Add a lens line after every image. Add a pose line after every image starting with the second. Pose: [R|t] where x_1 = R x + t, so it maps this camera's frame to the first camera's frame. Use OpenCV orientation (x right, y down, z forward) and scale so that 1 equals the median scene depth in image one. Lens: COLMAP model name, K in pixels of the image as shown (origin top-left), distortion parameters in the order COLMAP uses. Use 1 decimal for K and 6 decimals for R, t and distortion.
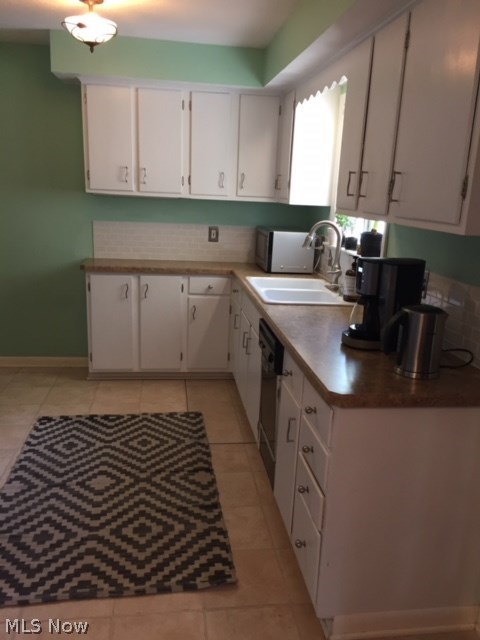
lens RADIAL K [[545.0, 0, 242.6], [0, 545.0, 321.9], [0, 0, 1]] dist [0.076933, -0.108644]
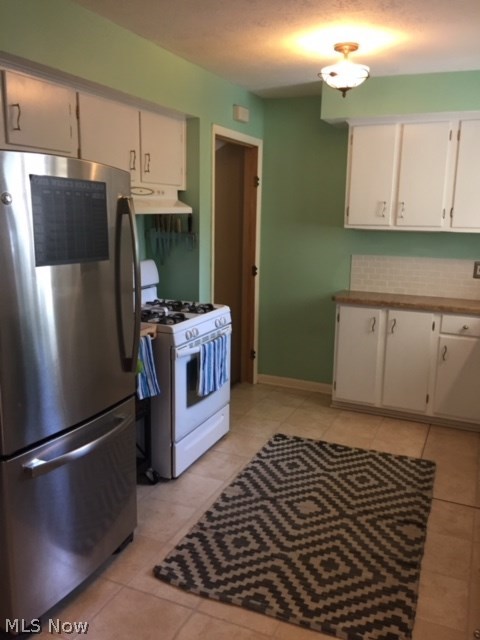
lens RADIAL K [[545.0, 0, 242.6], [0, 545.0, 321.9], [0, 0, 1]] dist [0.076933, -0.108644]
pose [[0.850280, 0.078305, -0.520472, 0.132141], [-0.108844, 0.993655, -0.028320, -0.008743], [0.514952, 0.080731, 0.853409, 0.031017]]
